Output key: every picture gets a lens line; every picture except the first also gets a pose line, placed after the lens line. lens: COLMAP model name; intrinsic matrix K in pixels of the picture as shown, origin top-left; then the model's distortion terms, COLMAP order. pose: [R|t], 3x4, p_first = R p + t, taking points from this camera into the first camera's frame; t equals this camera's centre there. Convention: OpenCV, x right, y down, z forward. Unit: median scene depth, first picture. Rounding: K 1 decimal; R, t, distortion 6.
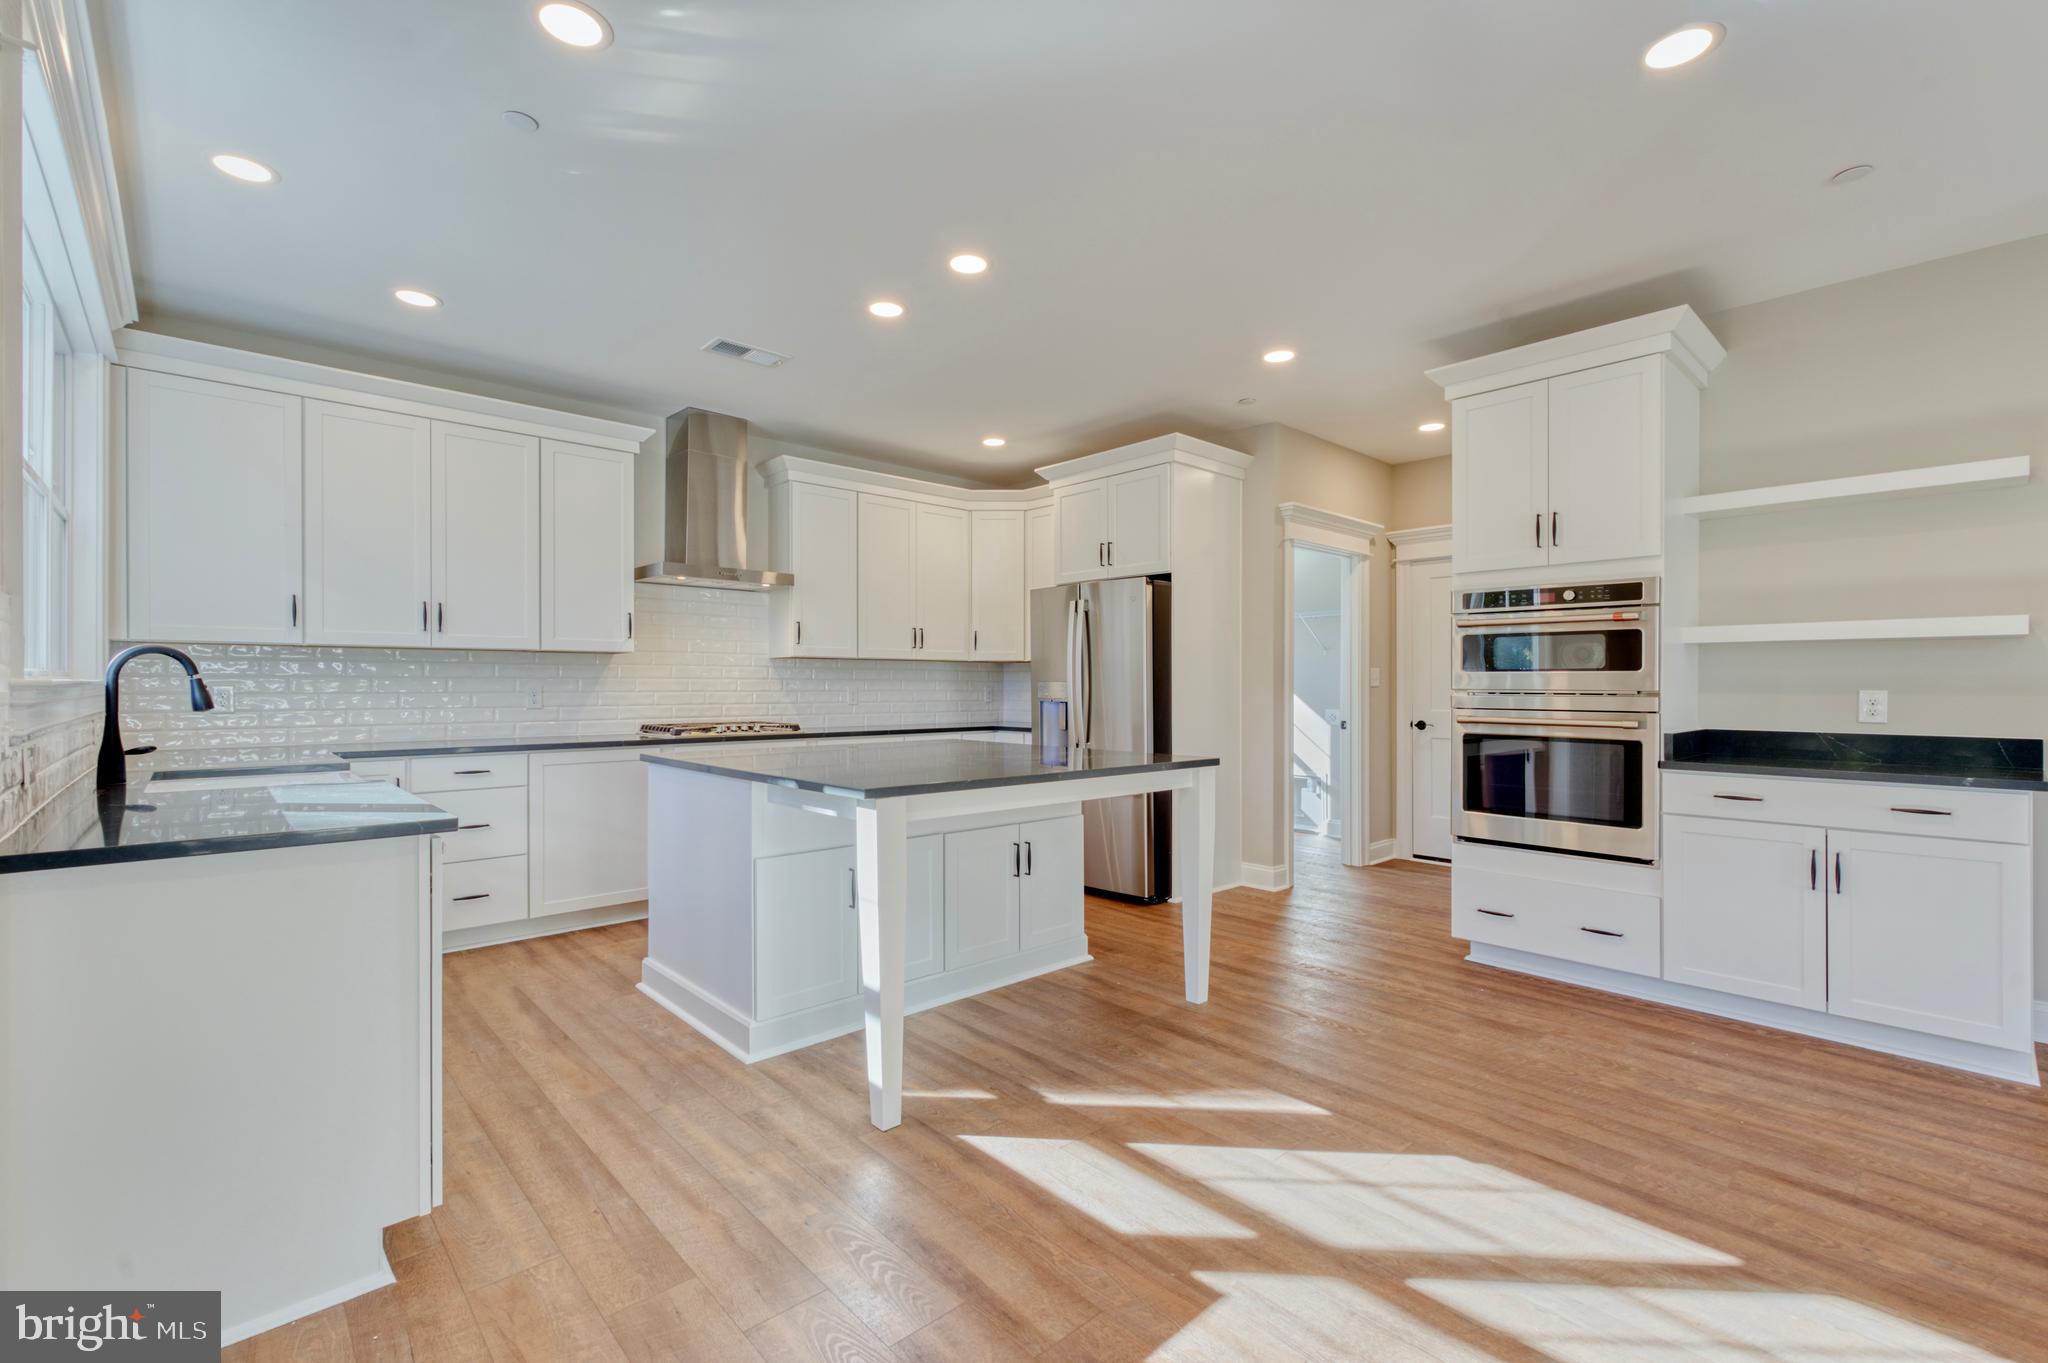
lens RADIAL K [[895.5, 0, 1035.8], [0, 895.5, 685.4], [0, 0, 1]] dist [0.002251, -0.000067]
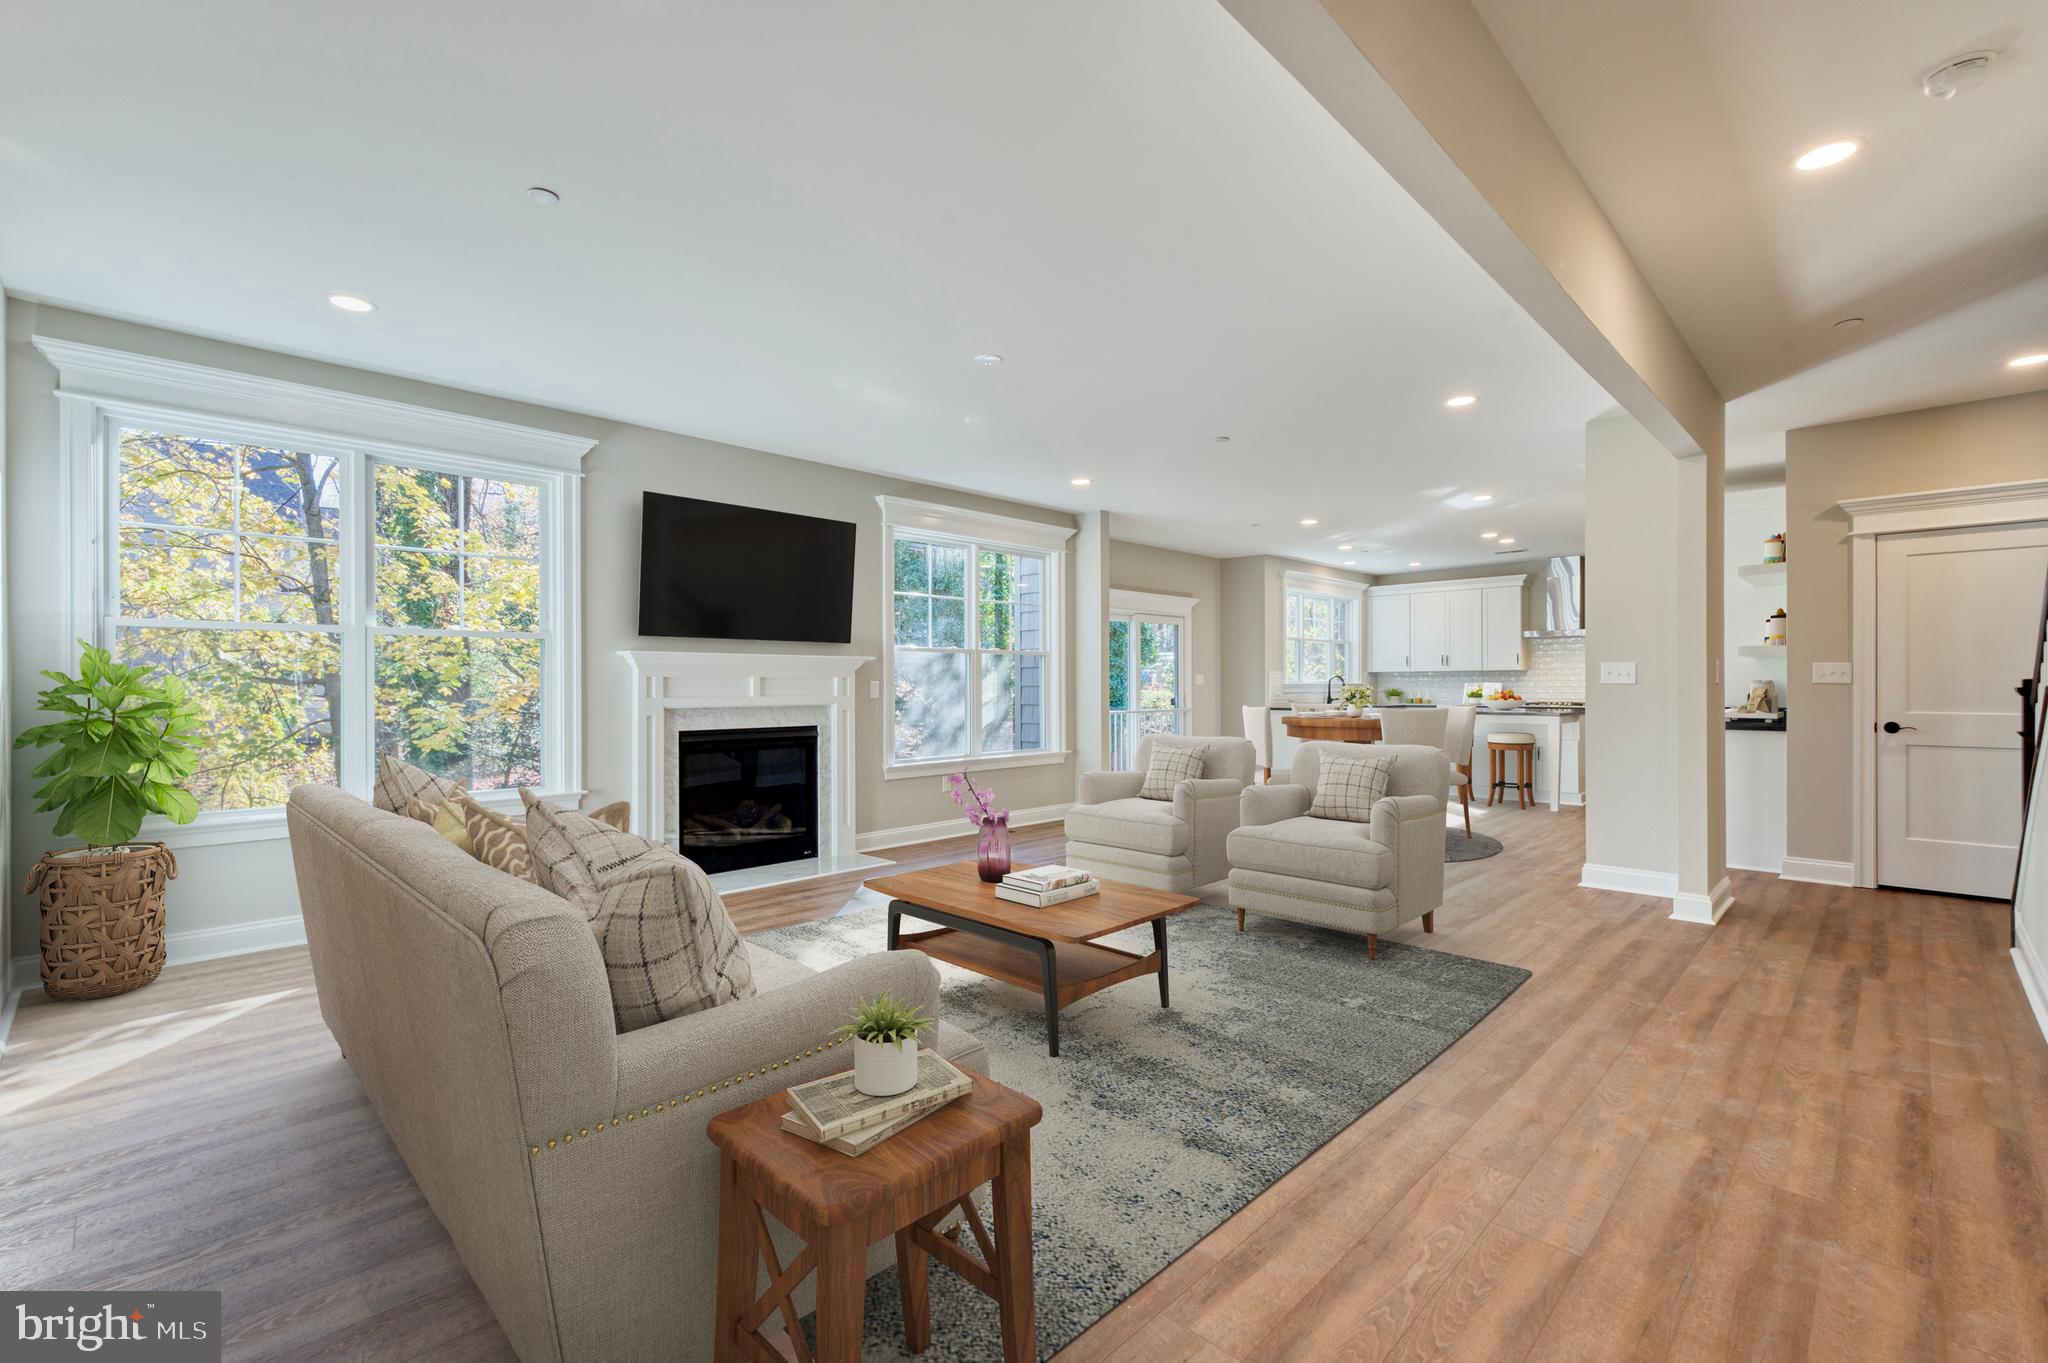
lens RADIAL K [[891.7, 0, 1024.0], [0, 891.7, 681.5], [0, 0, 1]] dist [0.002081, 0.000048]
pose [[0.046238, -0.006464, -0.998910, 2.582789], [0.002255, 0.999977, -0.006367, 0.007718], [0.998928, -0.001958, 0.046252, -0.585723]]
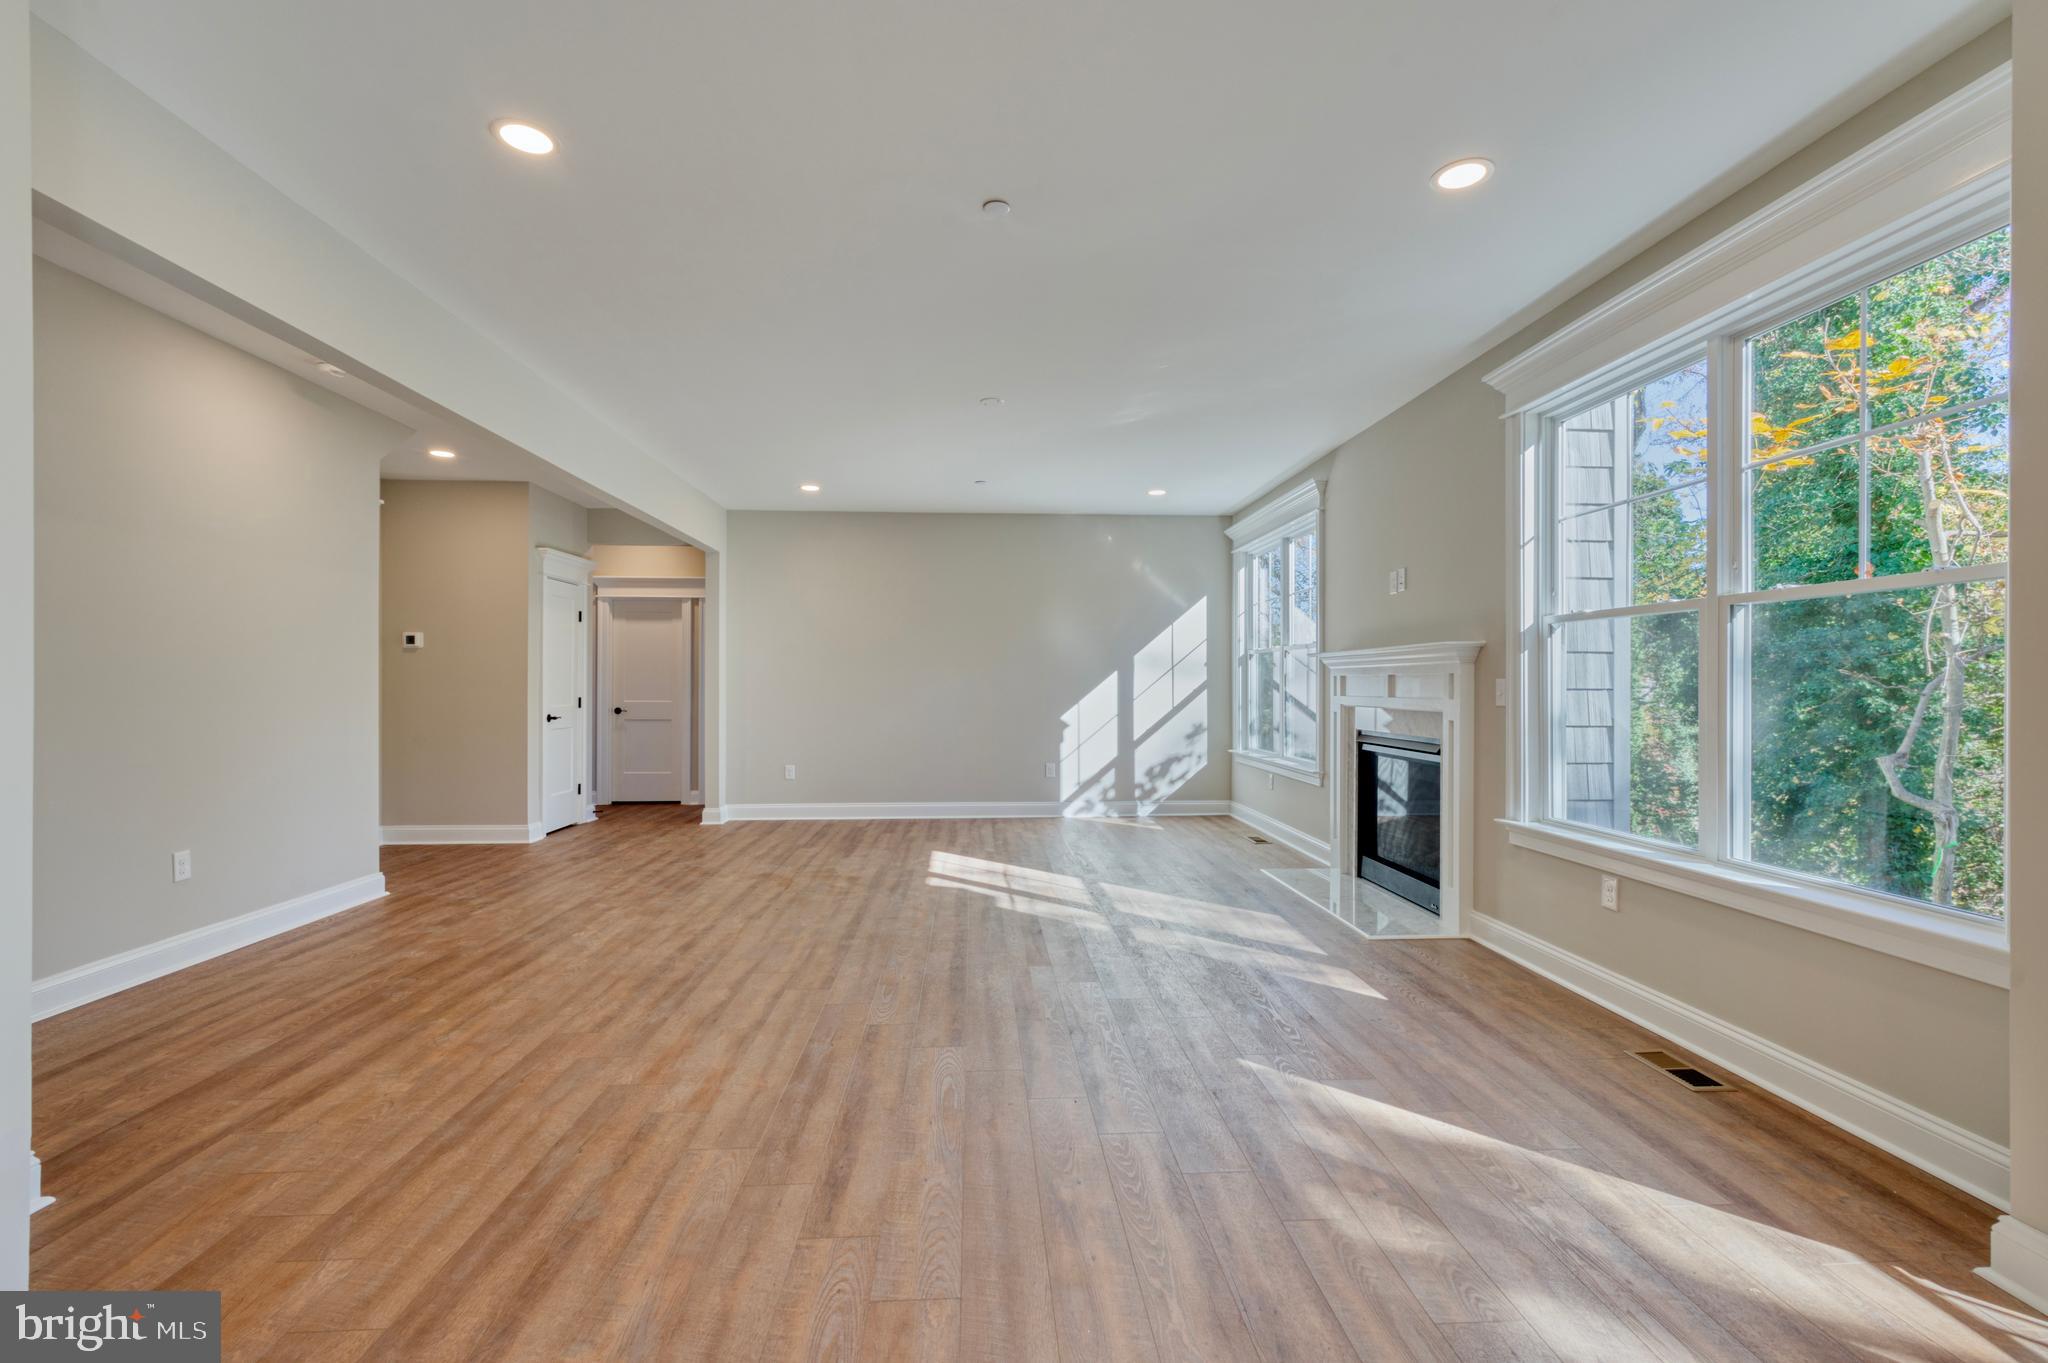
lens RADIAL K [[900.2, 0, 1024.0], [0, 900.2, 681.5], [0, 0, 1]] dist [0.002492, 0.000329]
pose [[-0.767946, -0.008247, 0.640461, 0.382849], [-0.003713, 0.999958, 0.008424, -0.009034], [-0.640504, 0.004091, -0.767944, 0.491196]]
